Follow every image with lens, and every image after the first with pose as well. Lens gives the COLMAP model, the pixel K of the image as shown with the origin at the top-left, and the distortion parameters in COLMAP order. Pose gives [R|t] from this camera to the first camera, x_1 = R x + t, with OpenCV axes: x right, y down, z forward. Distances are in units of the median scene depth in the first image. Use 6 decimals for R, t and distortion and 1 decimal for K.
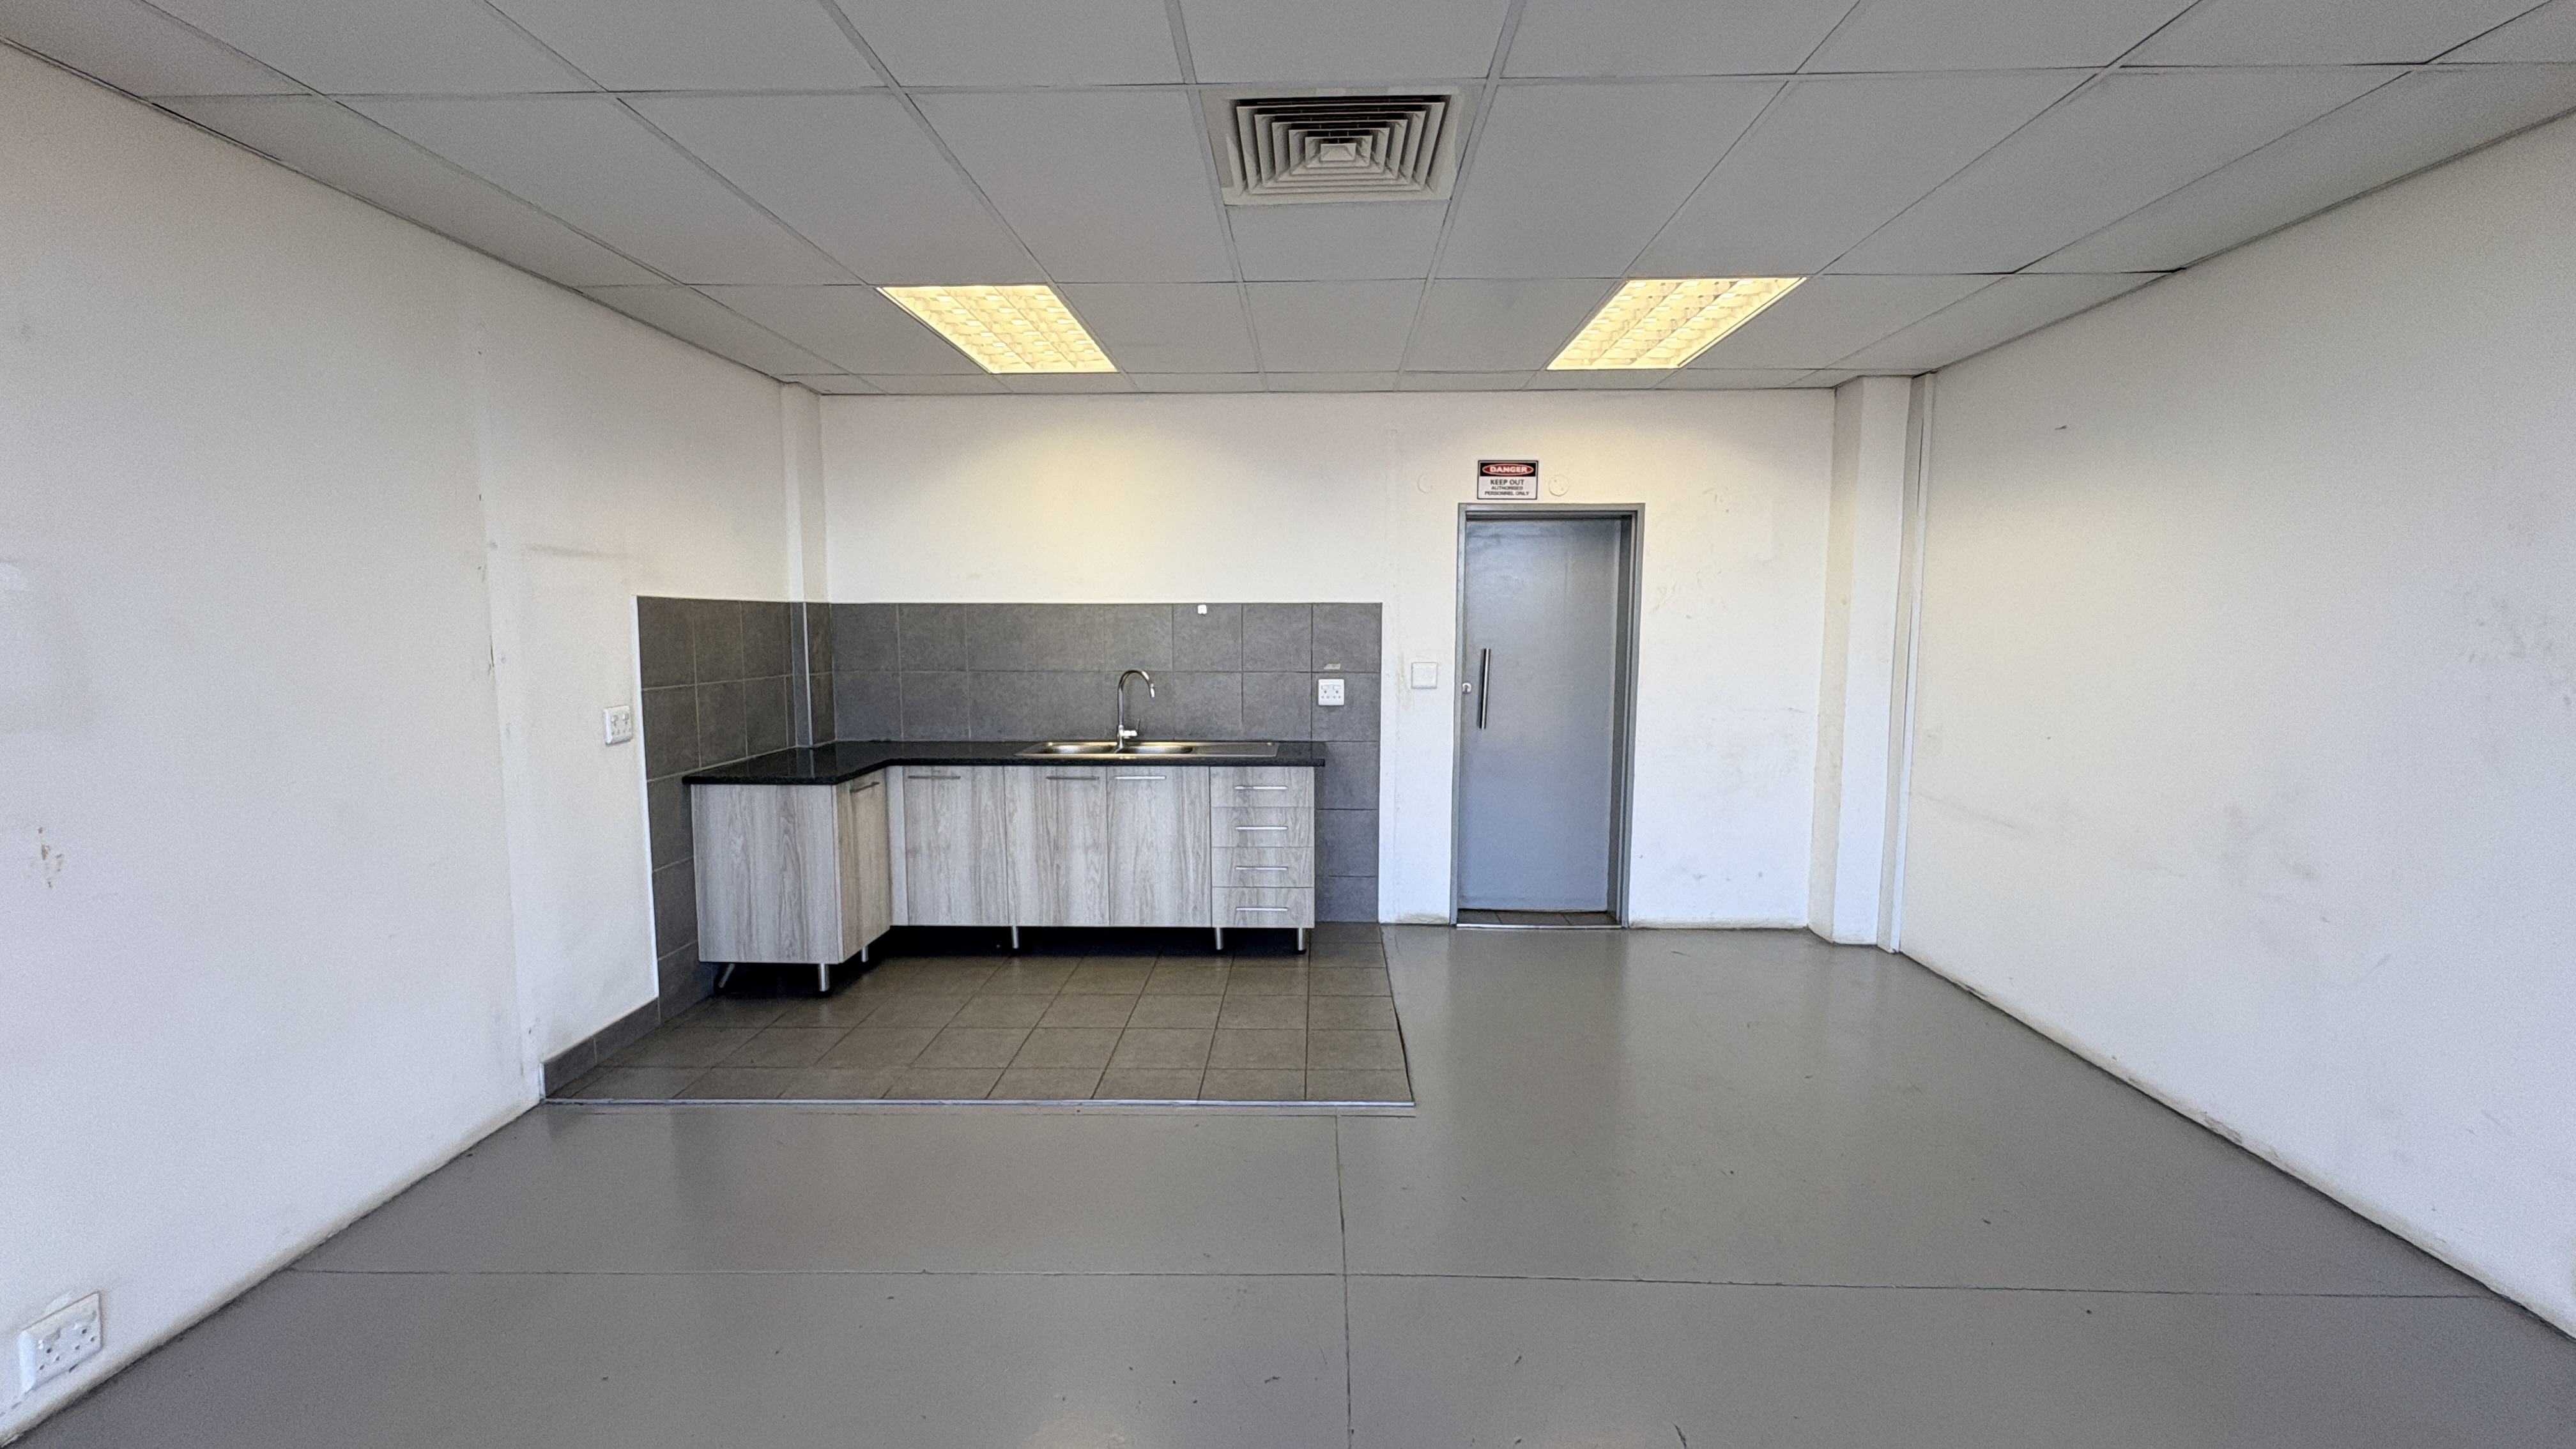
lens RADIAL K [[1000.6, 0, 1293.0], [0, 1000.6, 674.1], [0, 0, 1]] dist [0.008247, -0.000009]
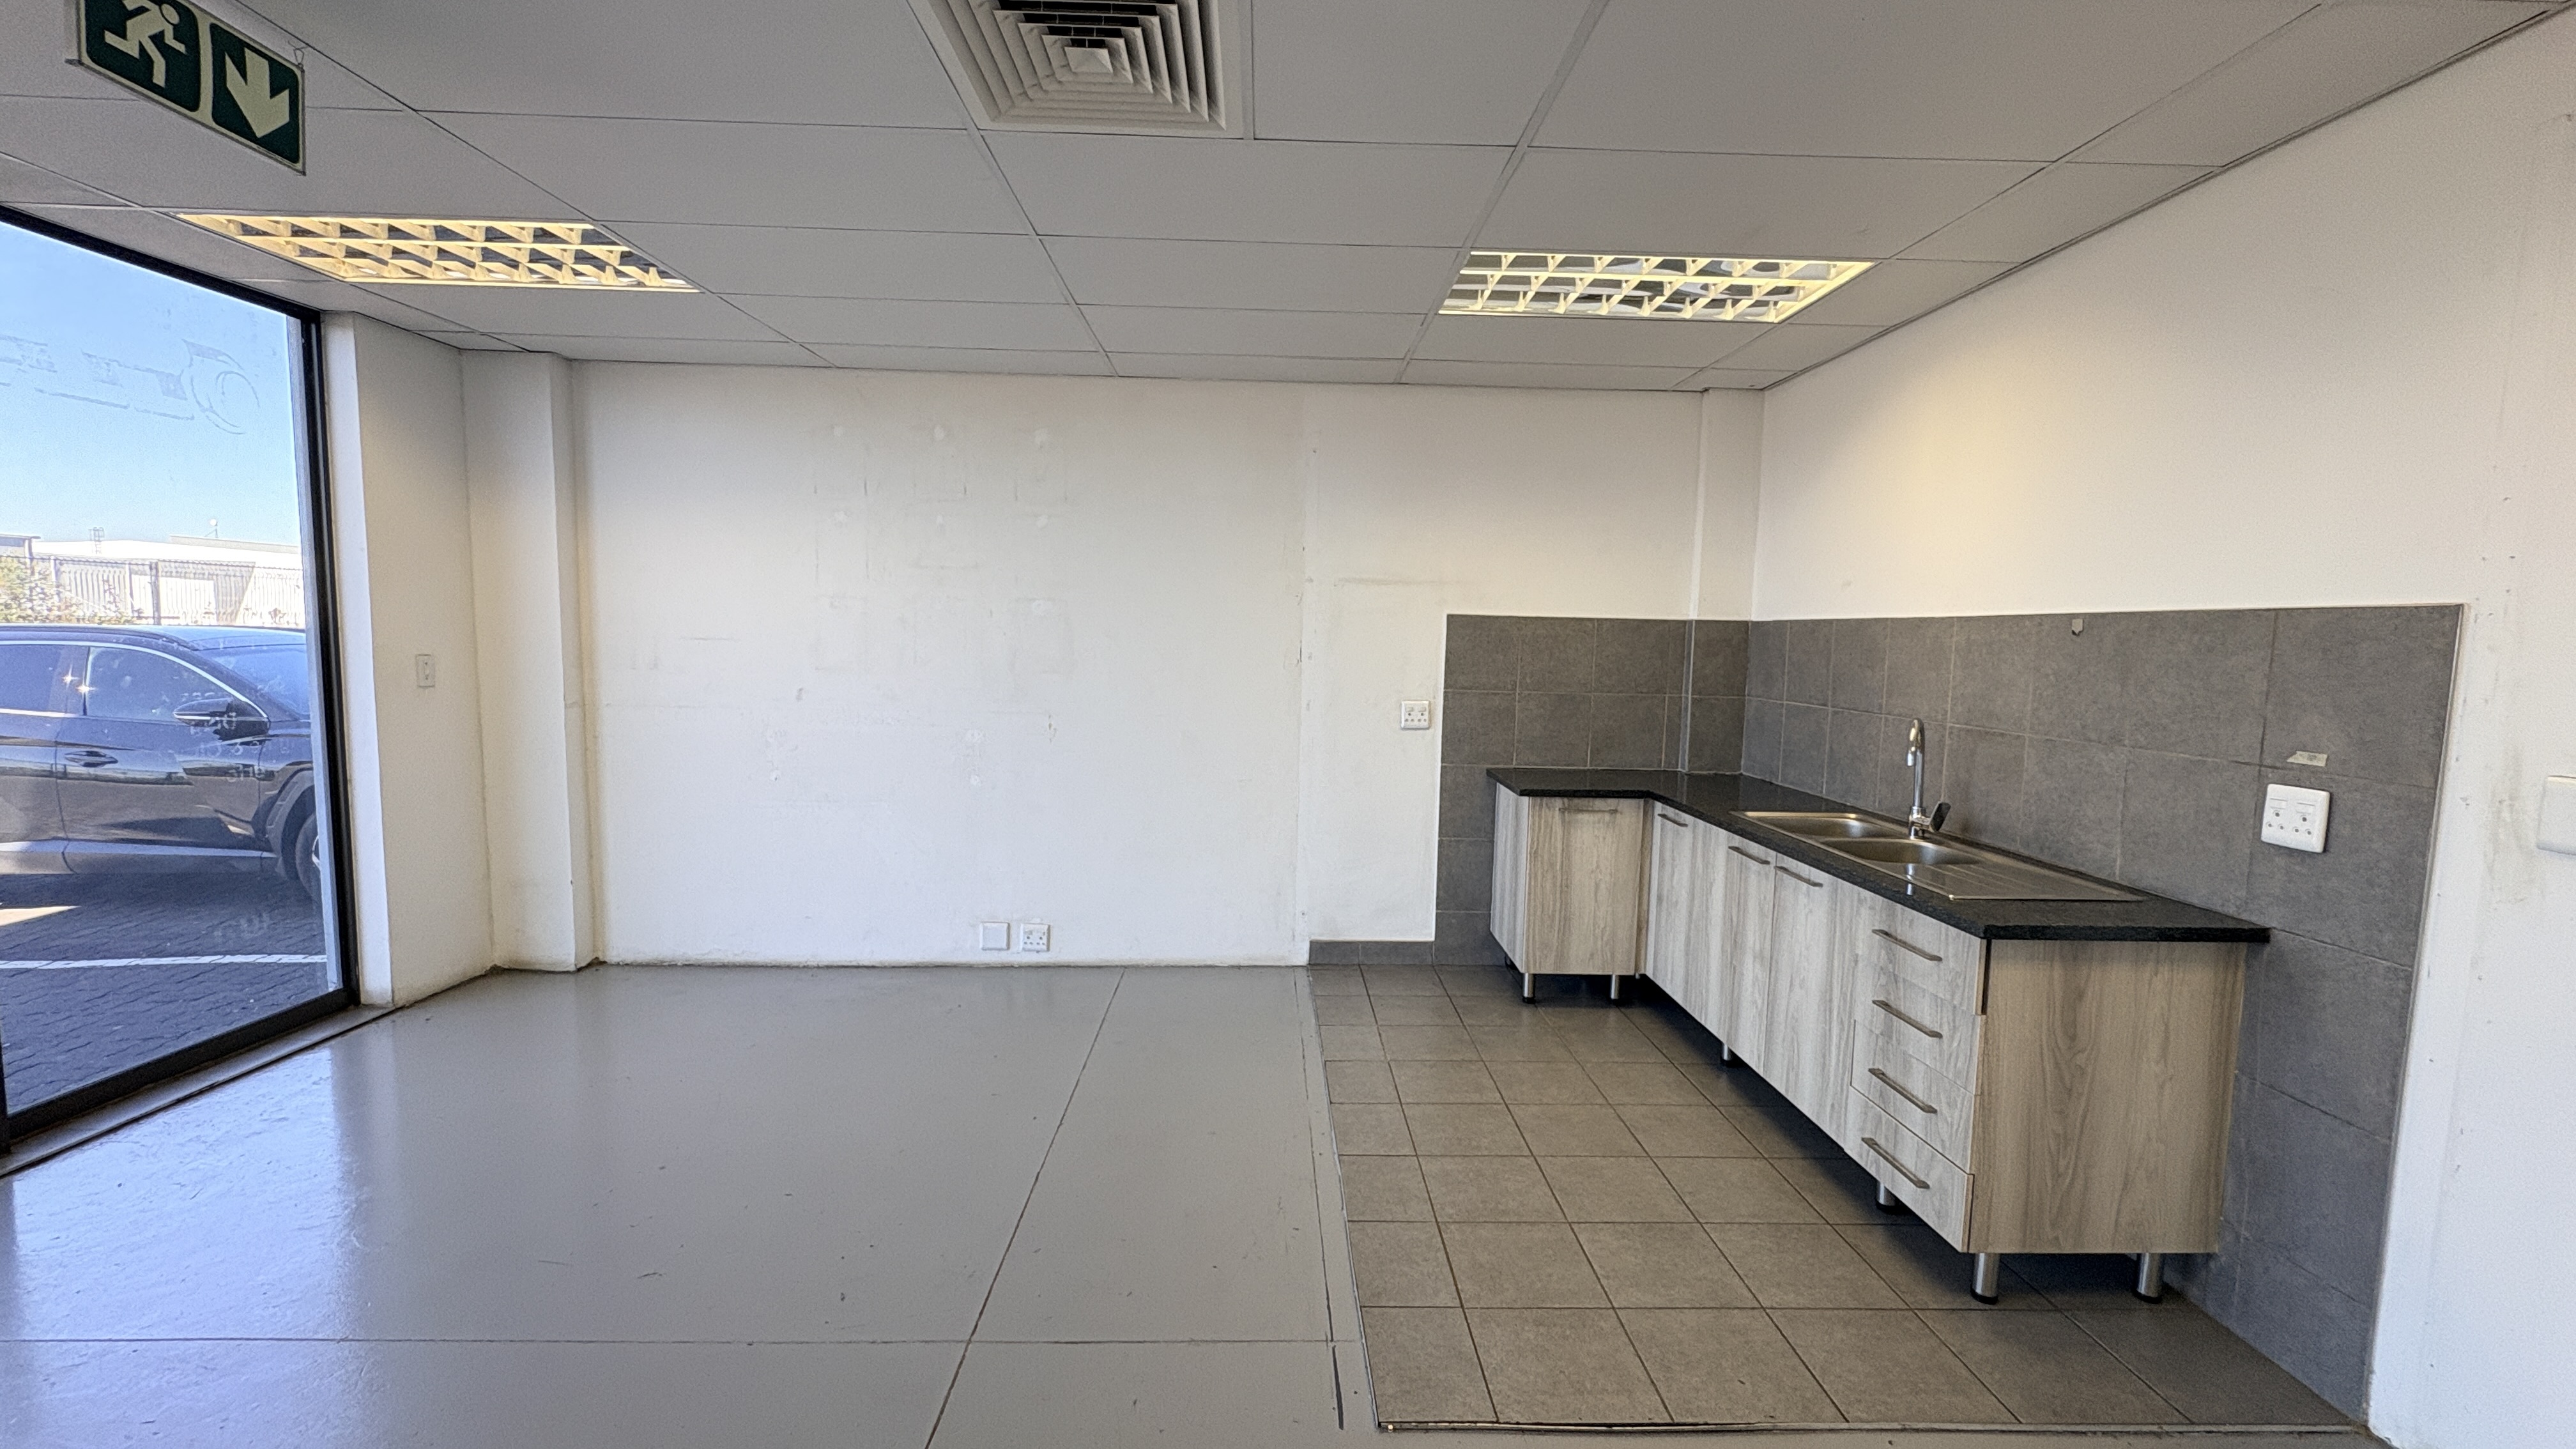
lens RADIAL K [[1027.9, 0, 1283.7], [0, 1027.9, 689.6], [0, 0, 1]] dist [0.015974, 0.000013]
pose [[0.071626, 0.059416, -0.995660, 0.503269], [-0.071192, 0.995983, 0.054314, -0.033561], [0.994888, 0.066993, 0.075569, 0.601699]]
